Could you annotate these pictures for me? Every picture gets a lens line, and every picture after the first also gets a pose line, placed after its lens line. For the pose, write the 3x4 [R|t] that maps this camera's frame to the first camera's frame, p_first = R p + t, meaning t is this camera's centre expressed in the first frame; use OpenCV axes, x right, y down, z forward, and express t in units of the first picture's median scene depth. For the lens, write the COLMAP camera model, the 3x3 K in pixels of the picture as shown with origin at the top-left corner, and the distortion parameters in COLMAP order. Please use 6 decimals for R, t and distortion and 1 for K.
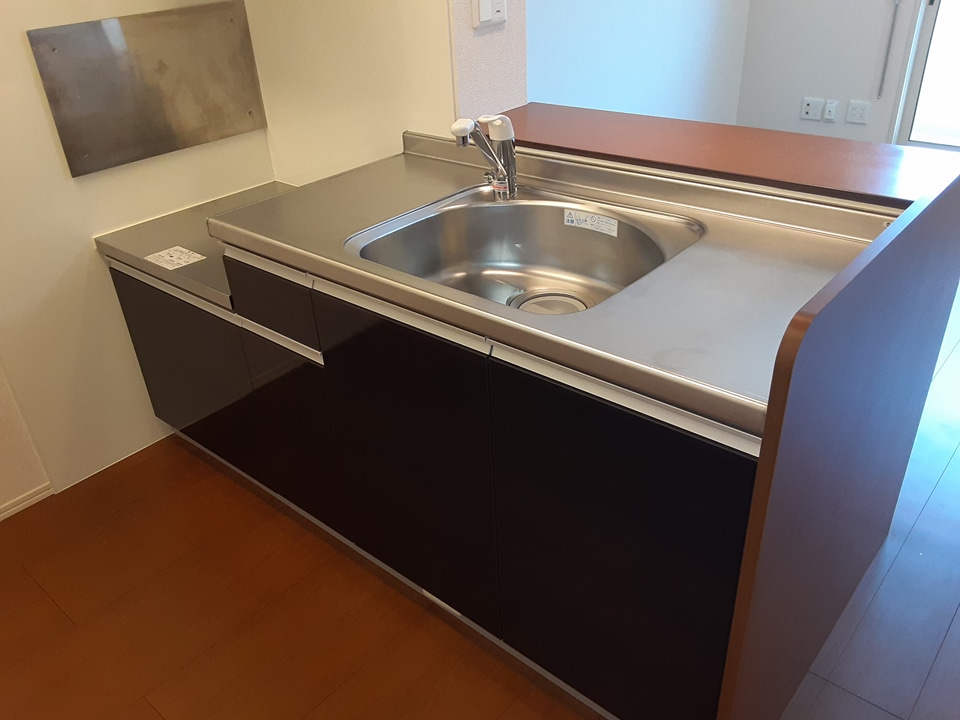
lens RADIAL K [[772.3, 0, 478.2], [0, 772.3, 364.2], [0, 0, 1]] dist [0.101945, -0.155345]
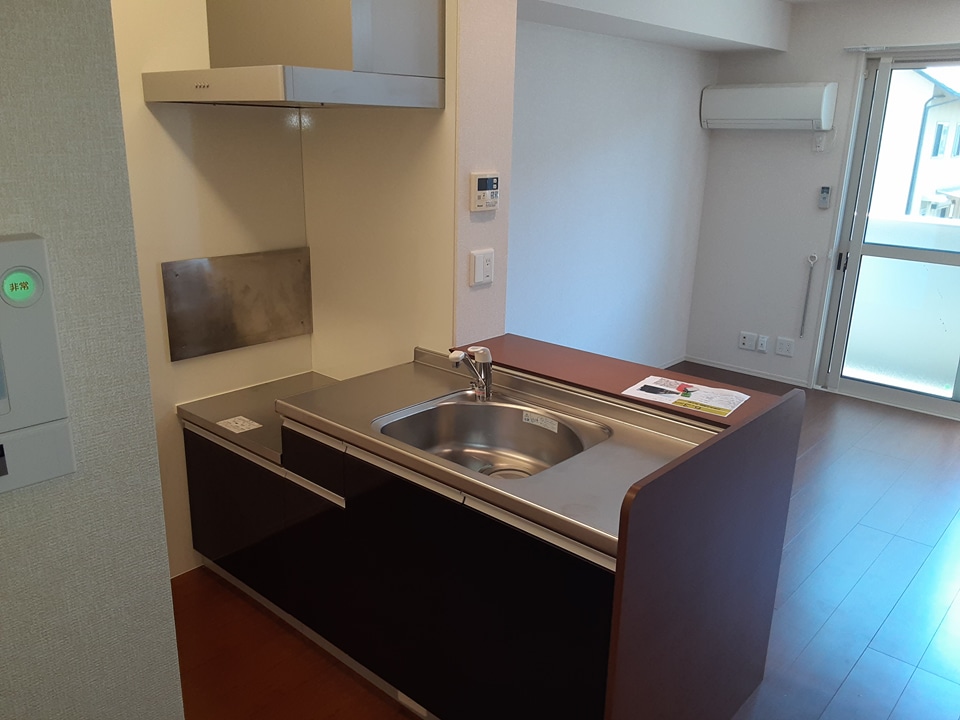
lens RADIAL K [[772.3, 0, 478.2], [0, 772.3, 364.2], [0, 0, 1]] dist [0.101945, -0.155345]
pose [[0.997045, 0.076217, 0.009591, 0.006980], [-0.071851, 0.969447, -0.234541, 0.056965], [-0.027174, 0.233159, 0.972059, -0.399544]]
